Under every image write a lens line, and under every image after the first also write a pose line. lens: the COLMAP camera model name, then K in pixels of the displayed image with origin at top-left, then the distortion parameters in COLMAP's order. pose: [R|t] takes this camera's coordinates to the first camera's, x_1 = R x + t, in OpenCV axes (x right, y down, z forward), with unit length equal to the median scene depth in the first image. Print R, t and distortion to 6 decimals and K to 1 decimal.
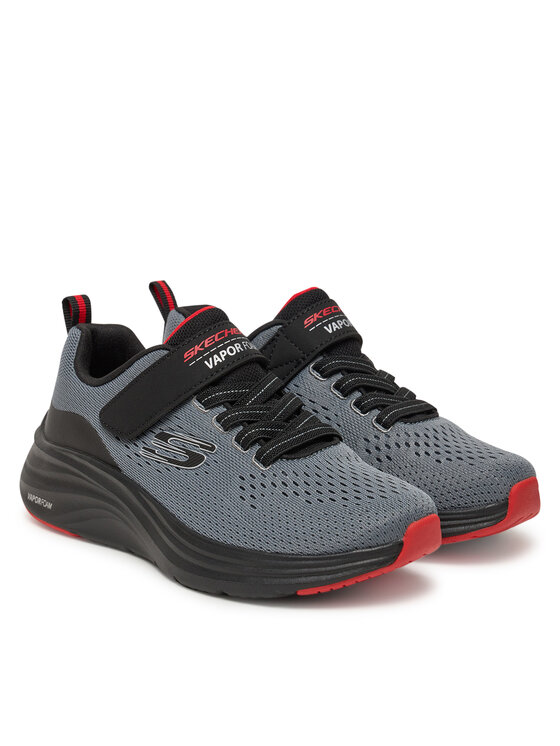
lens RADIAL K [[1830.8, 0, 280.0], [0, 1830.8, 373.0], [0, 0, 1]] dist [-0.713699, 0.152228]
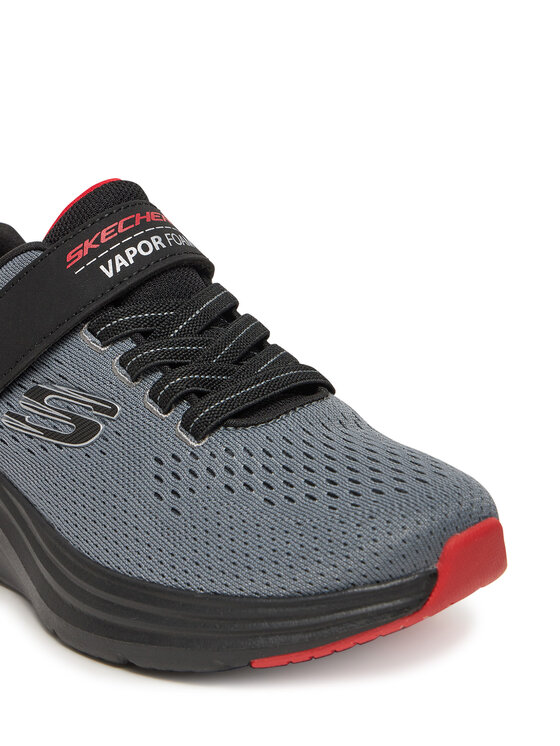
lens RADIAL K [[1725.8, 0, 280.0], [0, 1725.8, 373.0], [0, 0, 1]] dist [-0.044021, -0.272892]
pose [[0.998876, -0.024424, -0.040623, 0.040888], [0.025429, 0.999378, 0.024418, 0.016817], [0.040002, -0.025424, 0.998876, 0.449706]]
